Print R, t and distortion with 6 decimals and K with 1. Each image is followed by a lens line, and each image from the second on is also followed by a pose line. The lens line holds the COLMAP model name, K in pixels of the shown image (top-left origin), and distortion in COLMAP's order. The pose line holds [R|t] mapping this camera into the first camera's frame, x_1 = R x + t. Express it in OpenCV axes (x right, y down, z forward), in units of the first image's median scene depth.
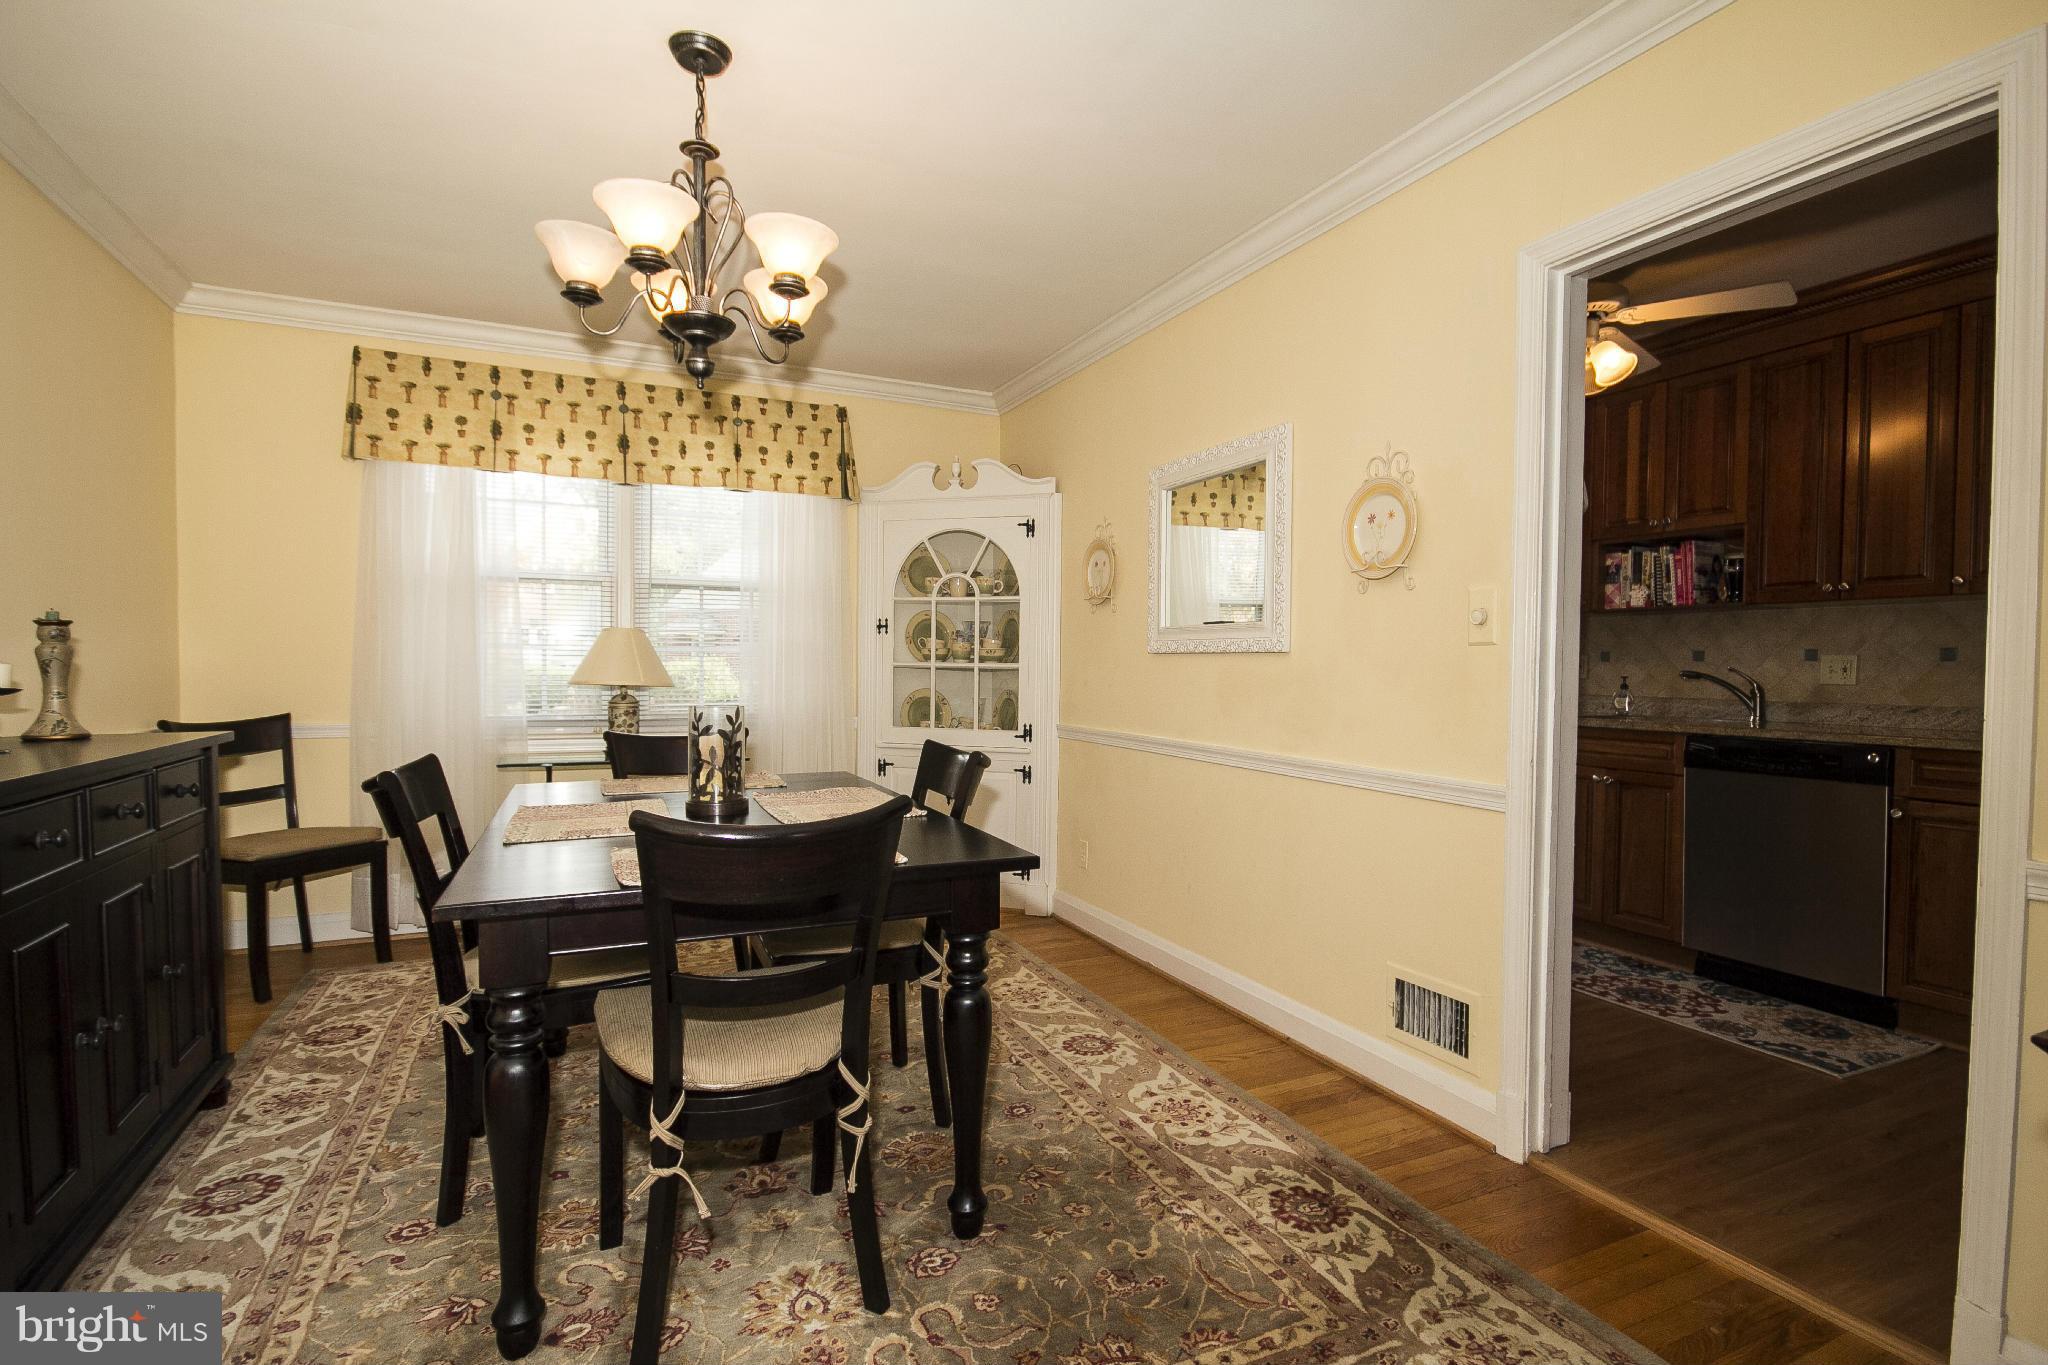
lens RADIAL K [[978.3, 0, 1023.7], [0, 978.3, 689.2], [0, 0, 1]] dist [-0.010156, -0.000416]
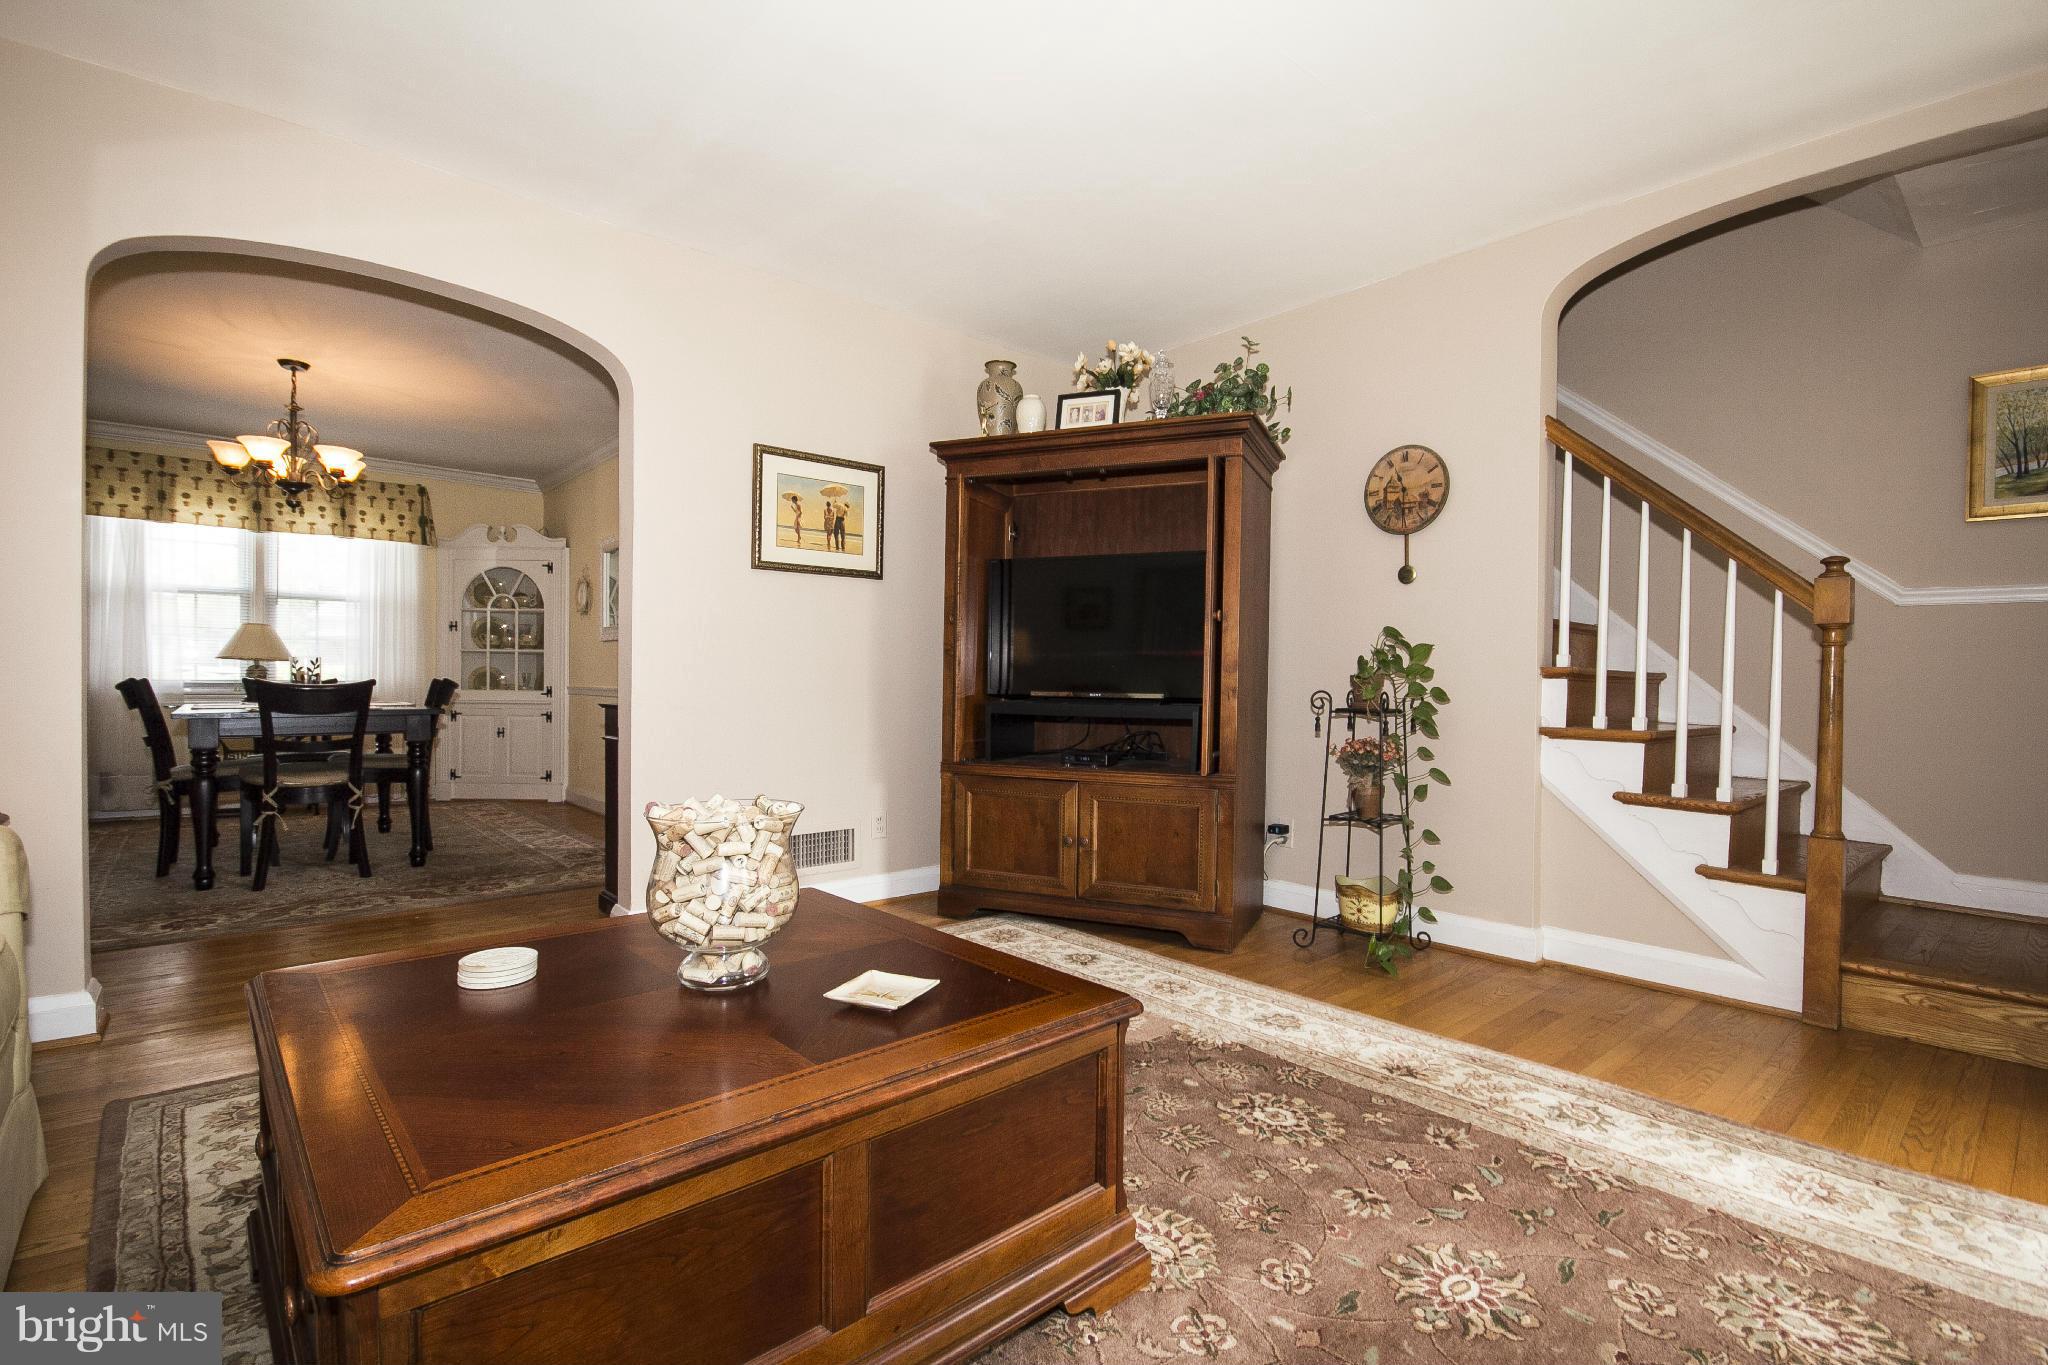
lens RADIAL K [[944.0, 0, 1036.8], [0, 944.0, 689.0], [0, 0, 1]] dist [-0.000433, -0.007947]
pose [[0.956152, -0.004065, 0.292843, 0.586874], [0.008121, 0.999887, -0.012639, 0.121038], [-0.292759, 0.014463, 0.956077, -1.375057]]
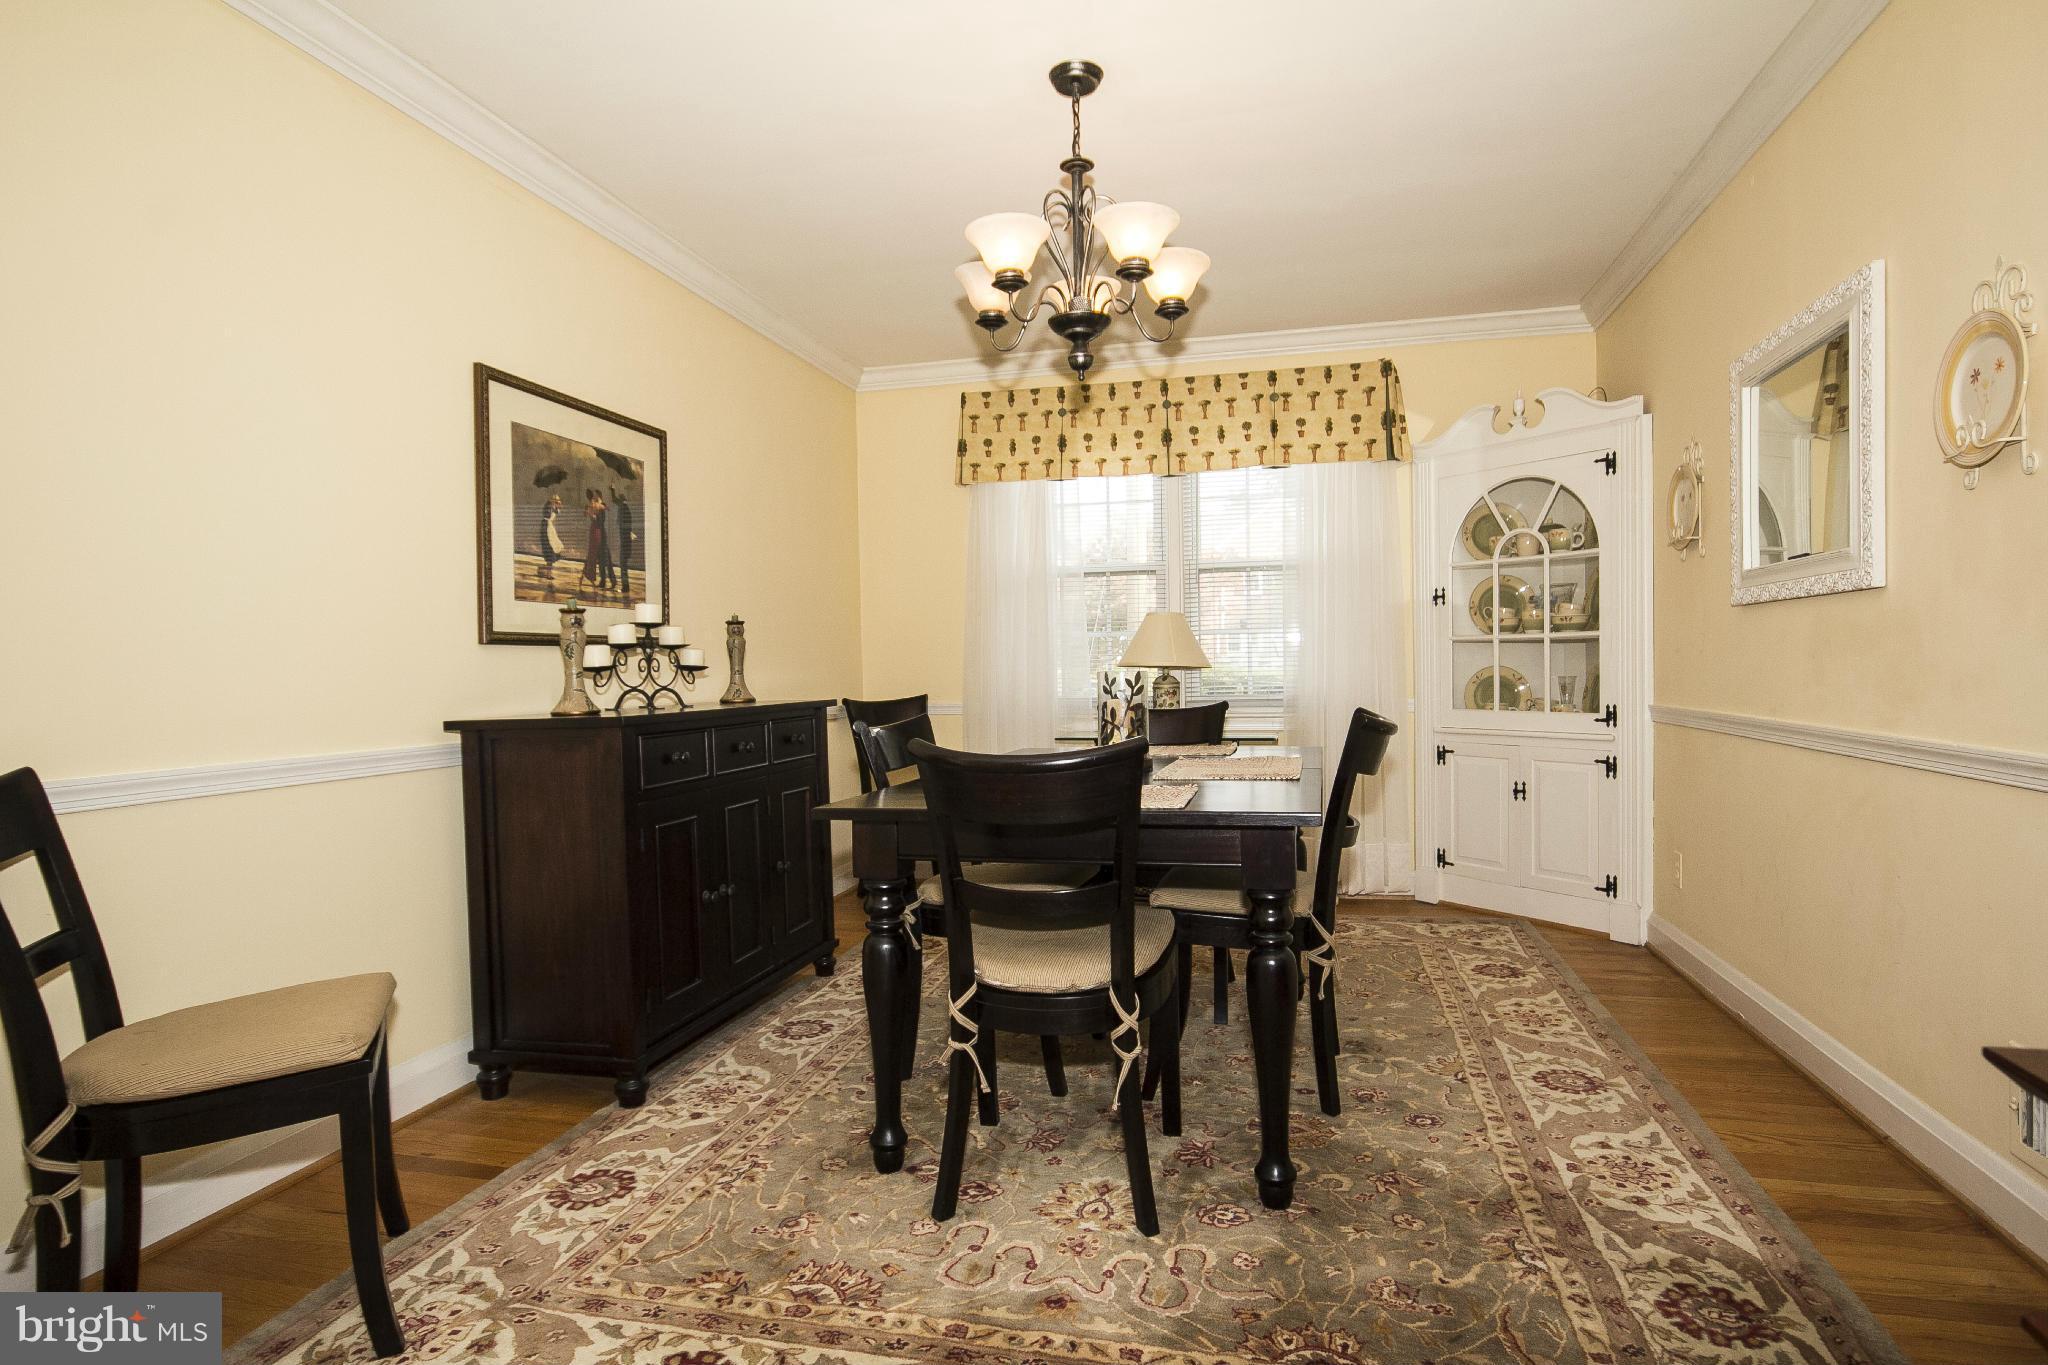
lens RADIAL K [[1065.6, 0, 1035.6], [0, 1065.6, 689.2], [0, 0, 1]] dist [-0.002191, 0.001230]
pose [[0.779495, -0.009168, -0.626341, 0.335668], [0.009041, 0.999953, -0.003385, 0.038246], [0.626343, -0.003024, 0.779542, 0.022585]]
